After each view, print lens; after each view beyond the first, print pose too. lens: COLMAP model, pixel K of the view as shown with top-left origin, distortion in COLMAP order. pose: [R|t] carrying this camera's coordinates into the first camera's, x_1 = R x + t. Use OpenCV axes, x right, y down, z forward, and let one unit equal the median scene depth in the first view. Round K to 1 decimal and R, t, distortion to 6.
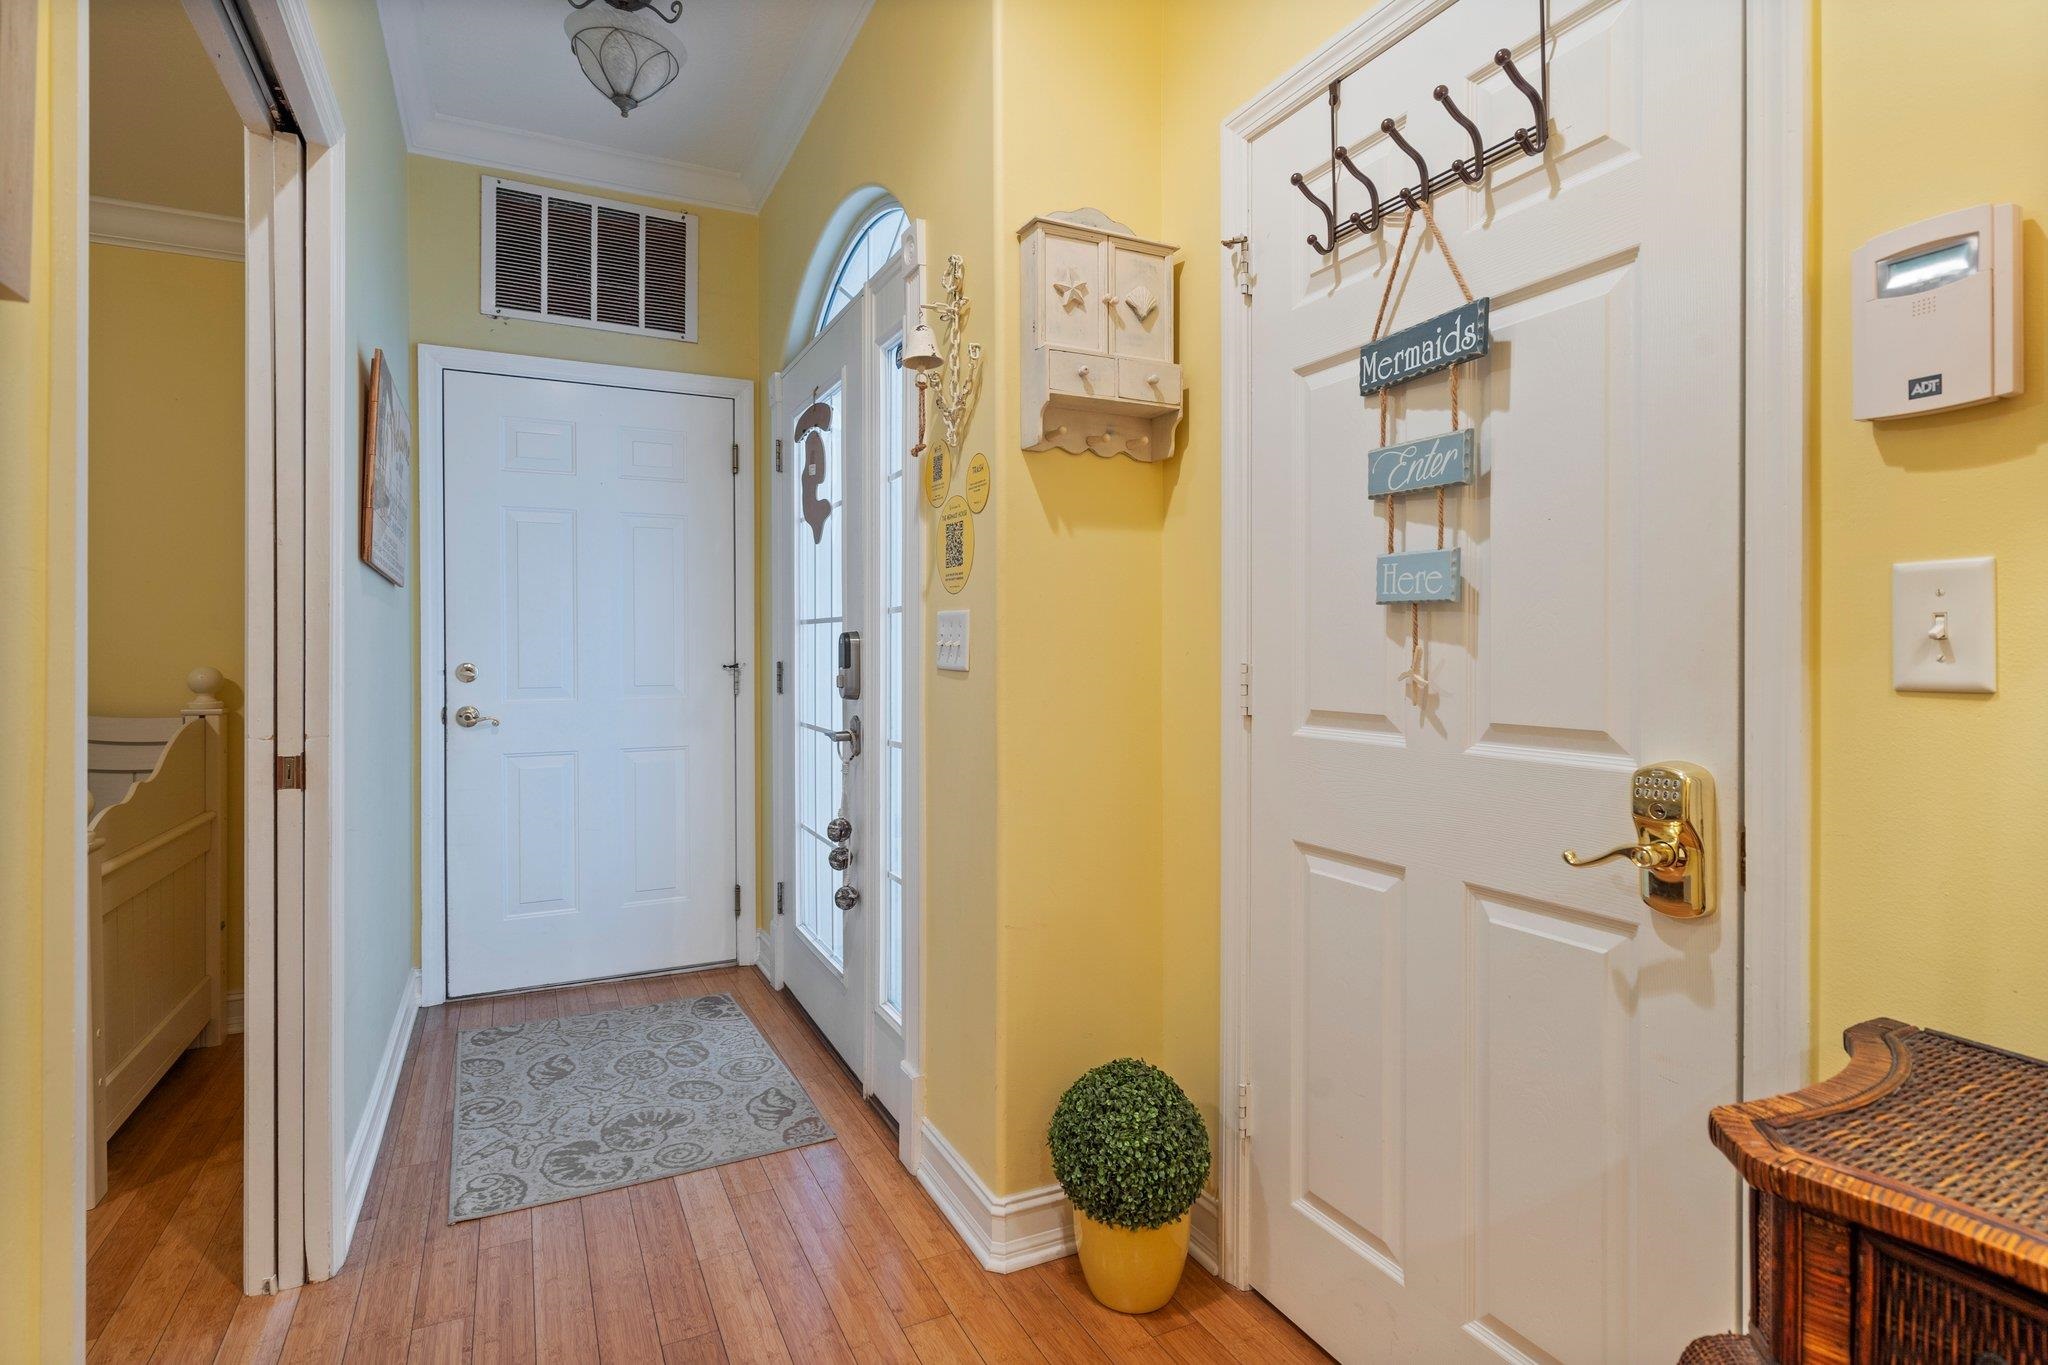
lens RADIAL K [[1002.7, 0, 1040.3], [0, 1002.7, 652.5], [0, 0, 1]] dist [-0.000892, -0.000114]
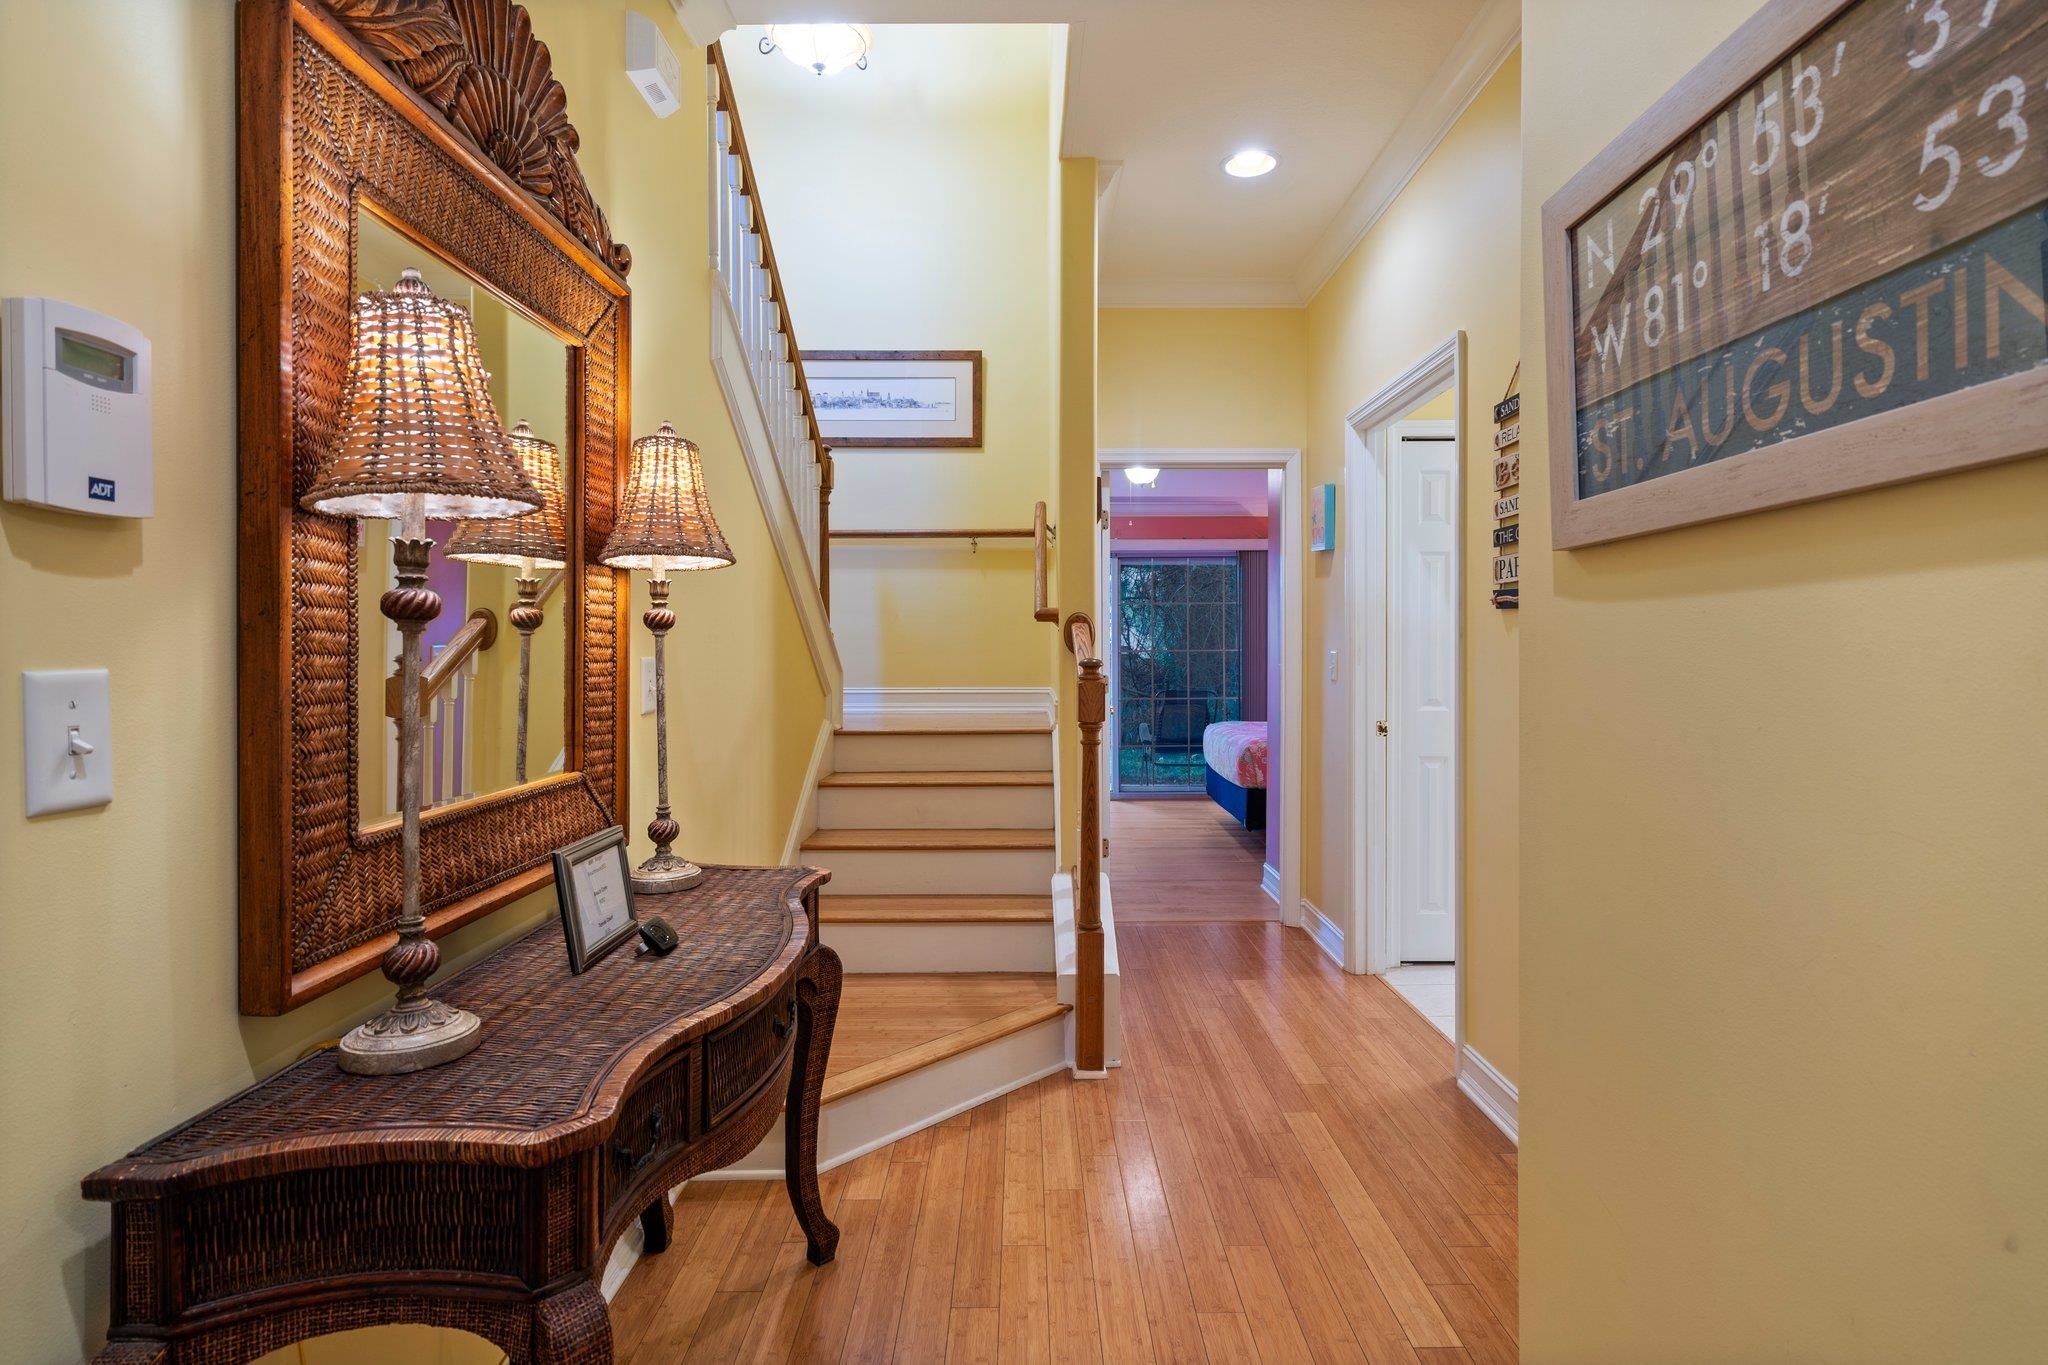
lens RADIAL K [[1002.7, 0, 1040.3], [0, 1002.7, 652.5], [0, 0, 1]] dist [-0.000892, -0.000114]
pose [[-0.896610, 0.001651, 0.442817, -0.334858], [0.001848, 0.999998, 0.000013, -0.107902], [-0.442816, 0.000830, -0.896612, 1.451259]]
